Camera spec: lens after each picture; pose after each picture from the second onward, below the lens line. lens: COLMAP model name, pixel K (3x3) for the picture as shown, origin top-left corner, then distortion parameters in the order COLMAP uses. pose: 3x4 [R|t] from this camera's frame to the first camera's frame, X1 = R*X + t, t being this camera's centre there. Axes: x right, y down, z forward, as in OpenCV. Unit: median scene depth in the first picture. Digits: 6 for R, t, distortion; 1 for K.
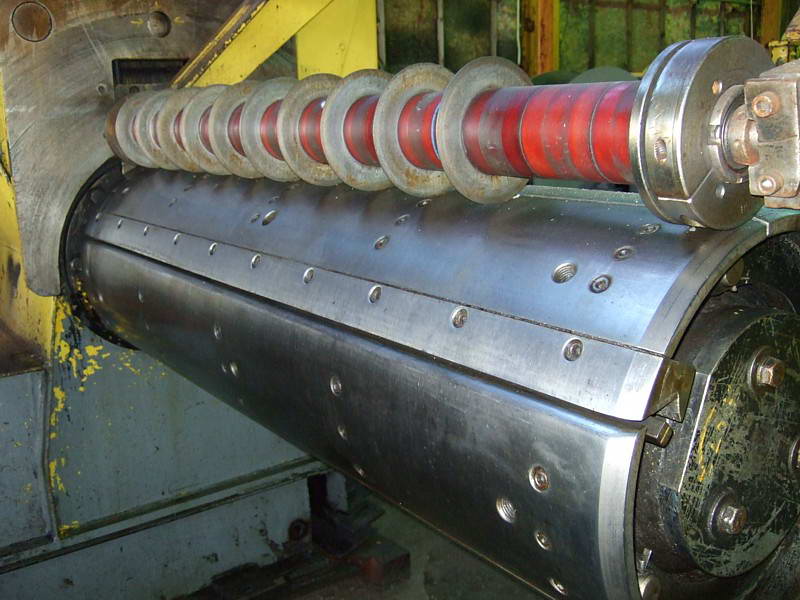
lens RADIAL K [[829.6, 0, 400.0], [0, 829.6, 300.0], [0, 0, 1]] dist [-0.070038, 0.026936]
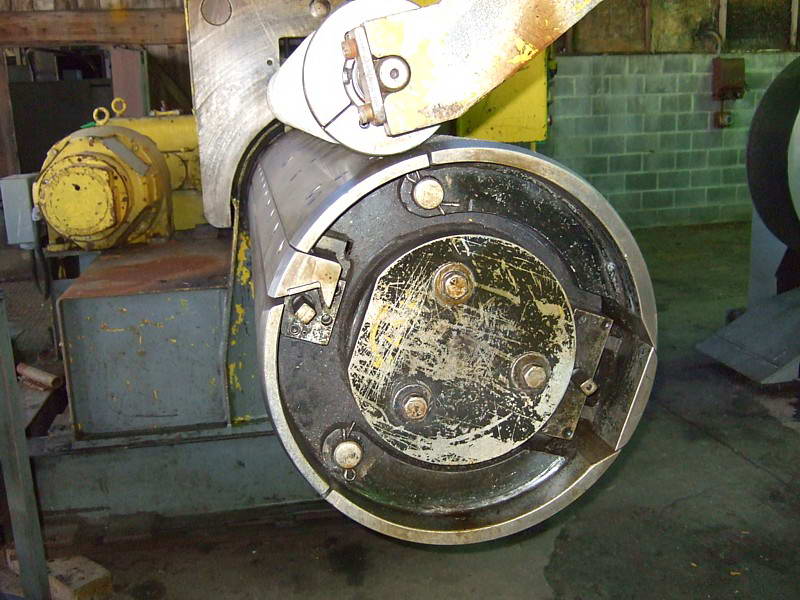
lens RADIAL K [[829.6, 0, 400.0], [0, 829.6, 300.0], [0, 0, 1]] dist [-0.070038, 0.026936]
pose [[0.901349, 0.097422, -0.421994, 0.335820], [-0.087644, 0.995242, 0.042562, 0.025201], [0.424133, -0.001378, 0.905599, -0.033841]]
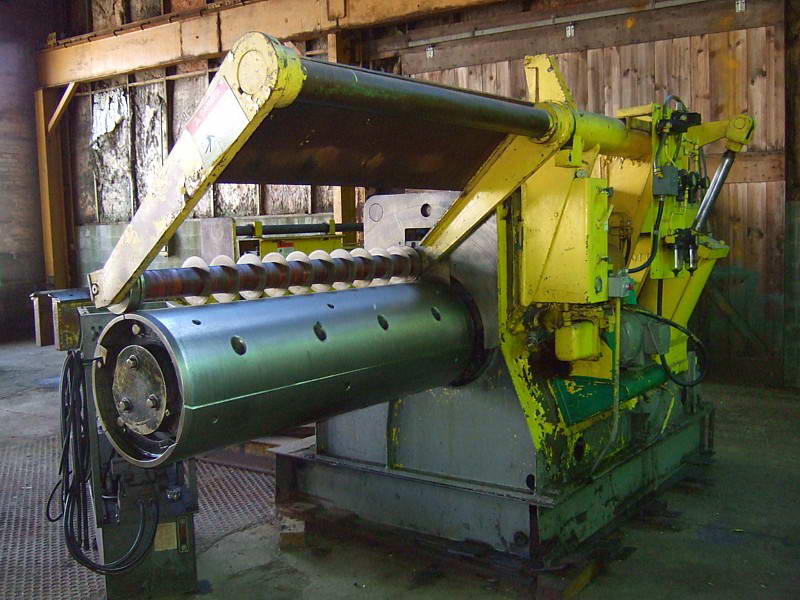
lens RADIAL K [[829.6, 0, 400.0], [0, 829.6, 300.0], [0, 0, 1]] dist [-0.070038, 0.026936]
pose [[0.278016, 0.097047, -0.955661, 1.462303], [-0.194674, 0.979930, 0.042878, -0.192078], [0.940643, 0.174121, 0.291329, 0.395033]]
